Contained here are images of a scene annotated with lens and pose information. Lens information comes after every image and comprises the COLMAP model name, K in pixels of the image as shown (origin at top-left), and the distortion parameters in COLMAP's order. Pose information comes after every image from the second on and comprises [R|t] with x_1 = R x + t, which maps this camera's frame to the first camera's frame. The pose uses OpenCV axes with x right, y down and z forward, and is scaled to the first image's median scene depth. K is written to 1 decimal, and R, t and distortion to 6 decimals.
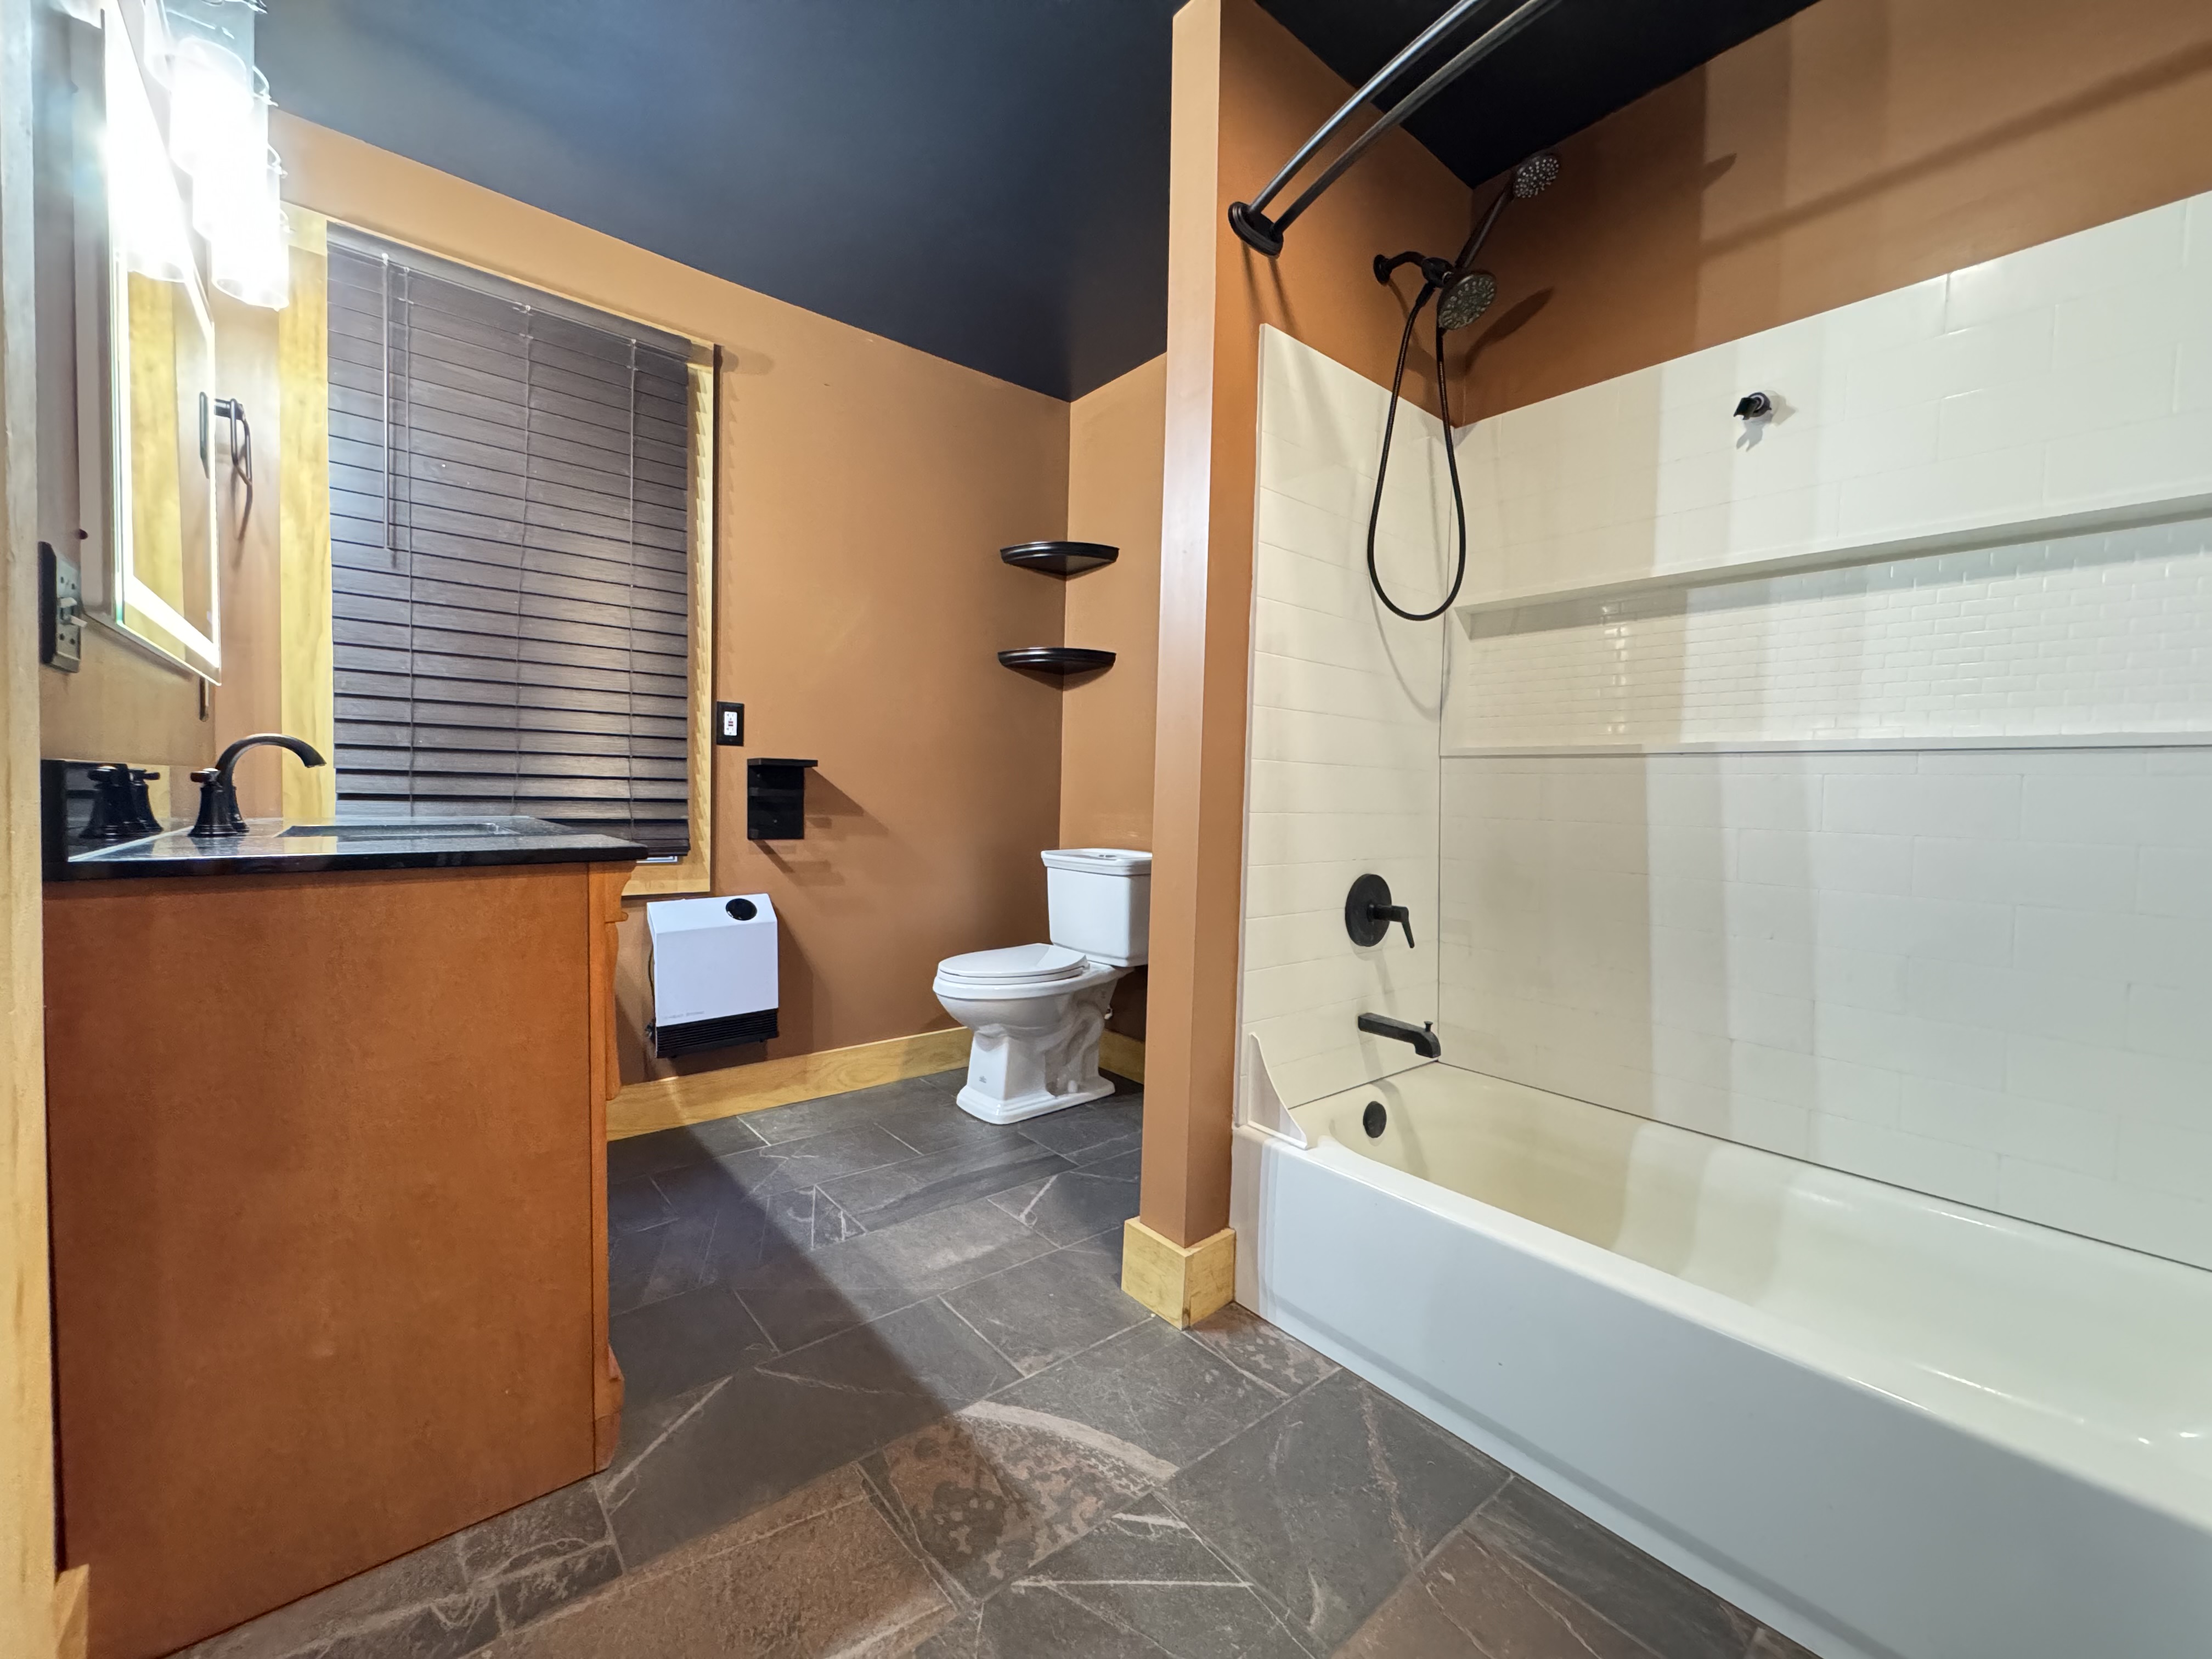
lens RADIAL K [[888.0, 0, 1097.9], [0, 888.0, 822.2], [0, 0, 1]] dist [0.001534, 0.000287]
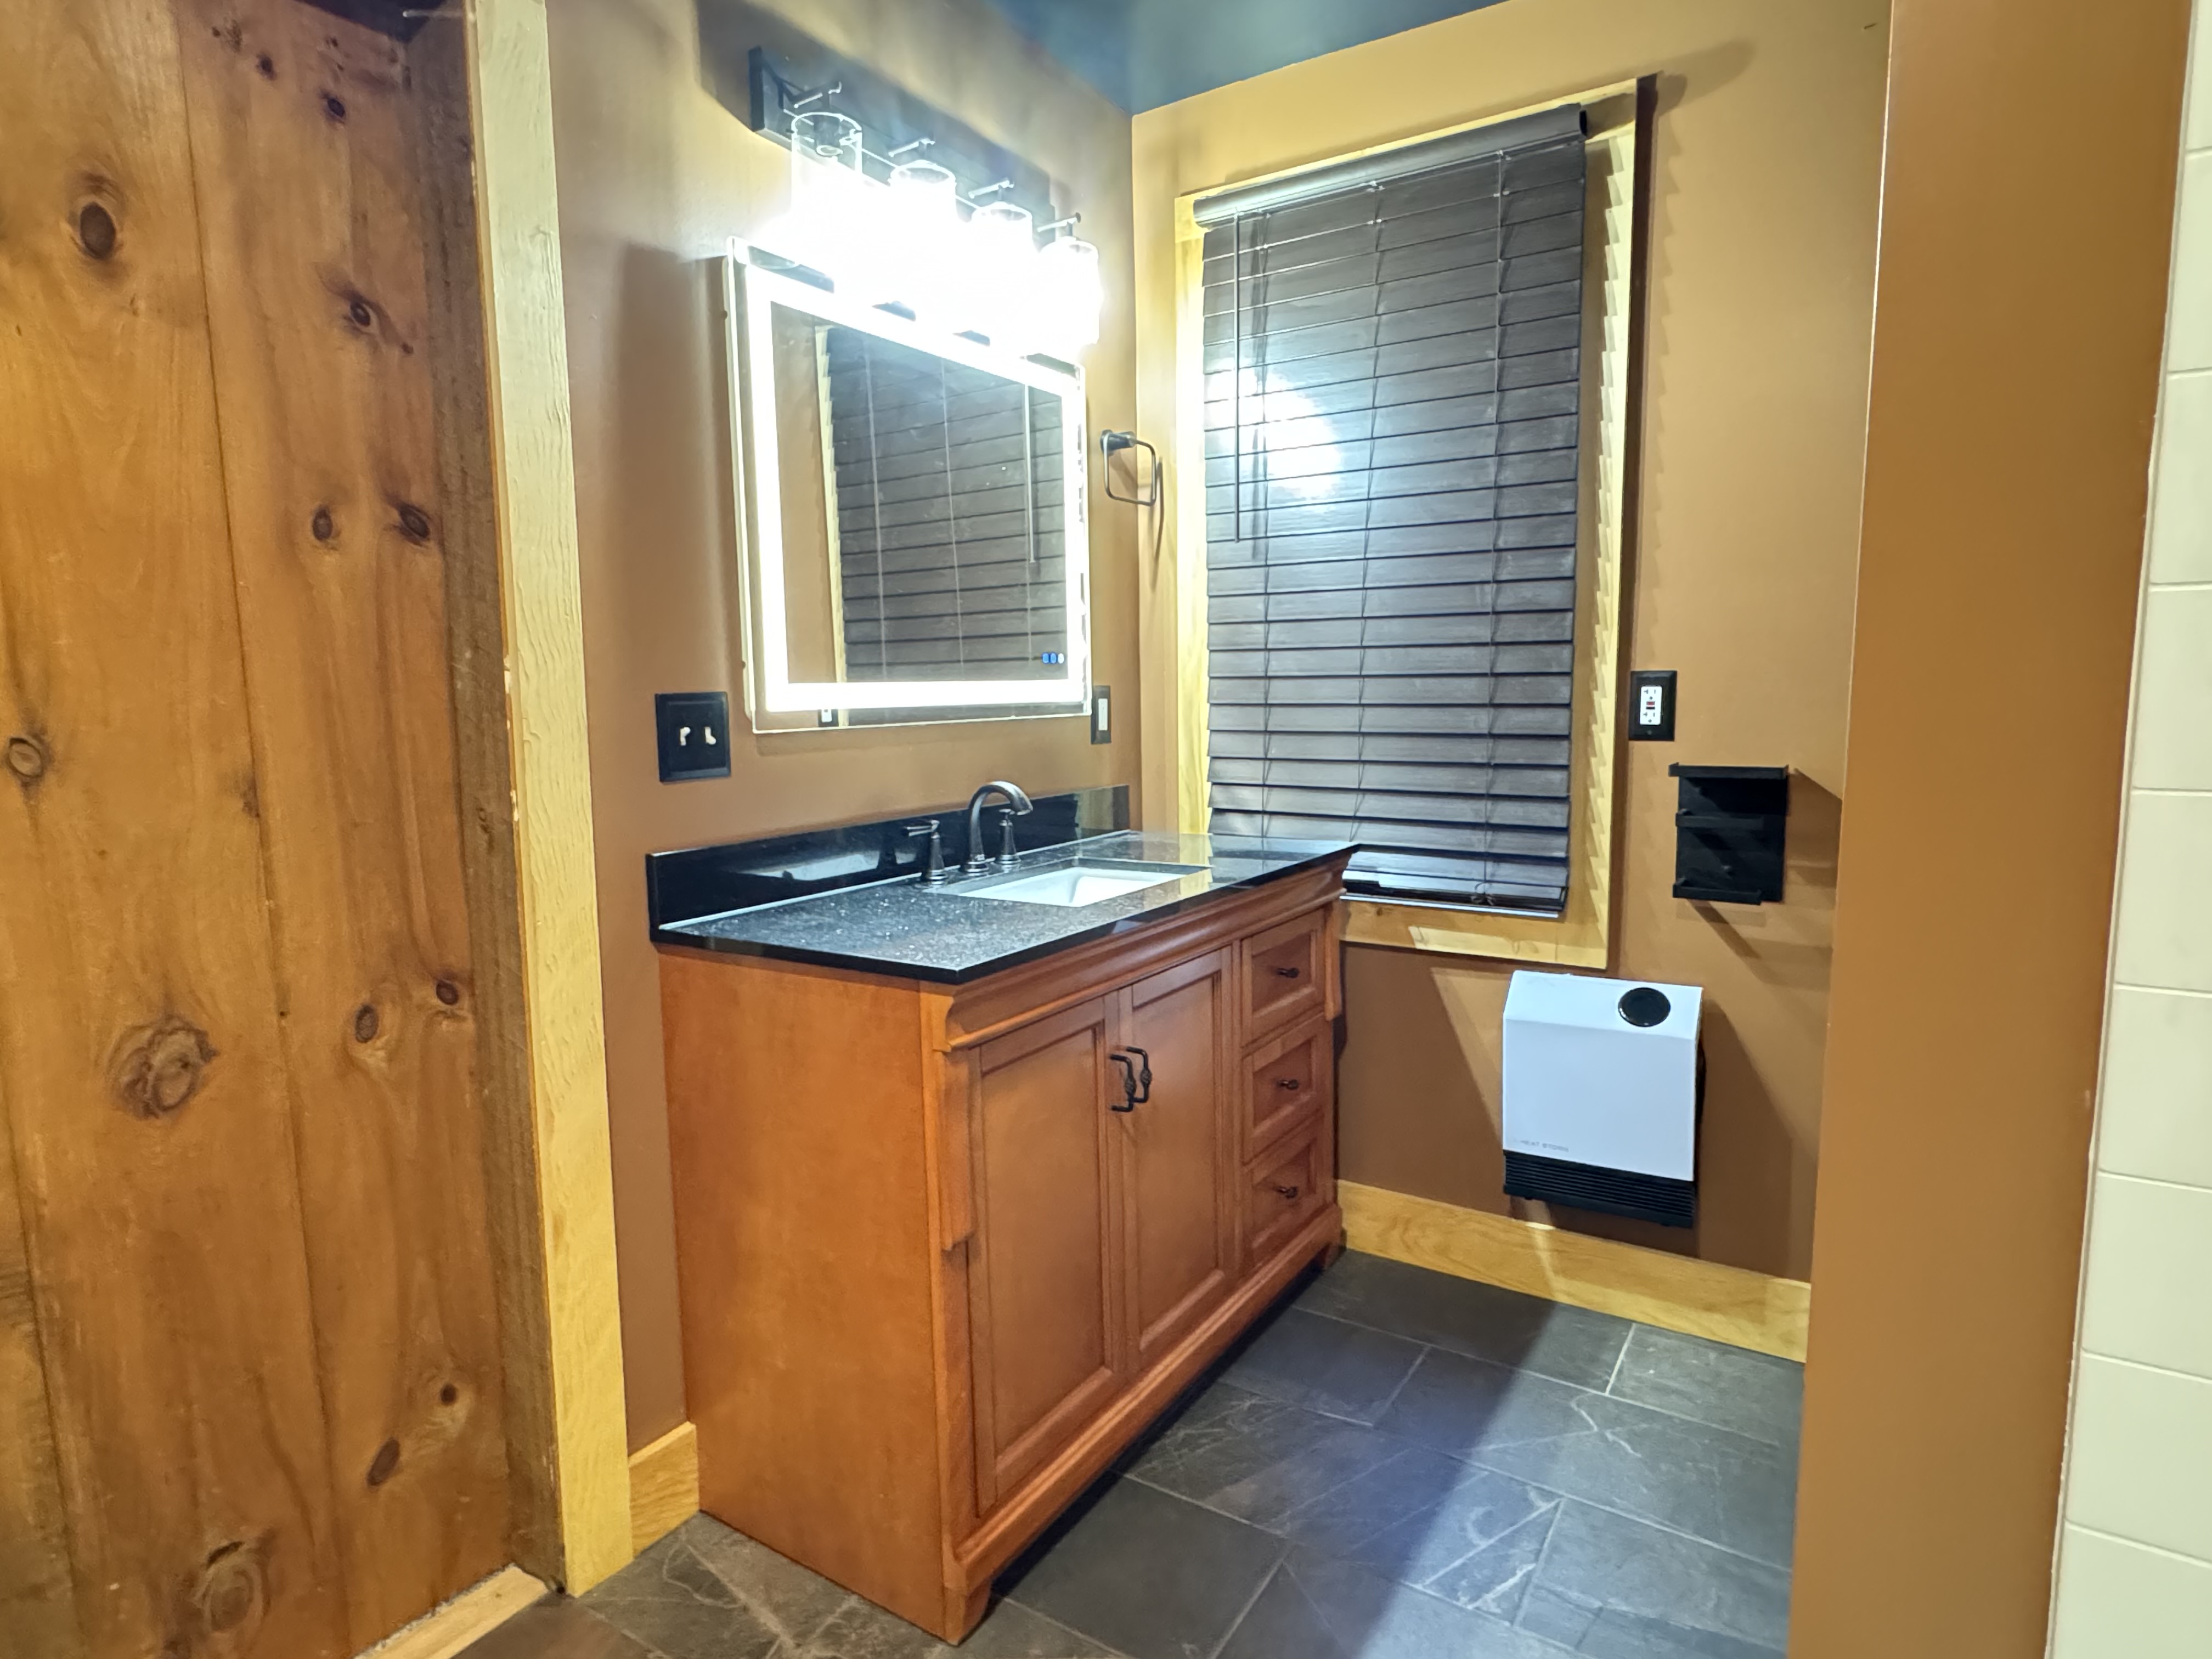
lens RADIAL K [[1217.1, 0, 1106.0], [0, 1217.1, 829.5], [0, 0, 1]] dist [-0.003874, 0.001883]
pose [[0.295136, 0.087140, -0.951473, 0.293869], [-0.008463, 0.996032, 0.088595, -0.100447], [0.955418, -0.018095, 0.294702, 0.404059]]
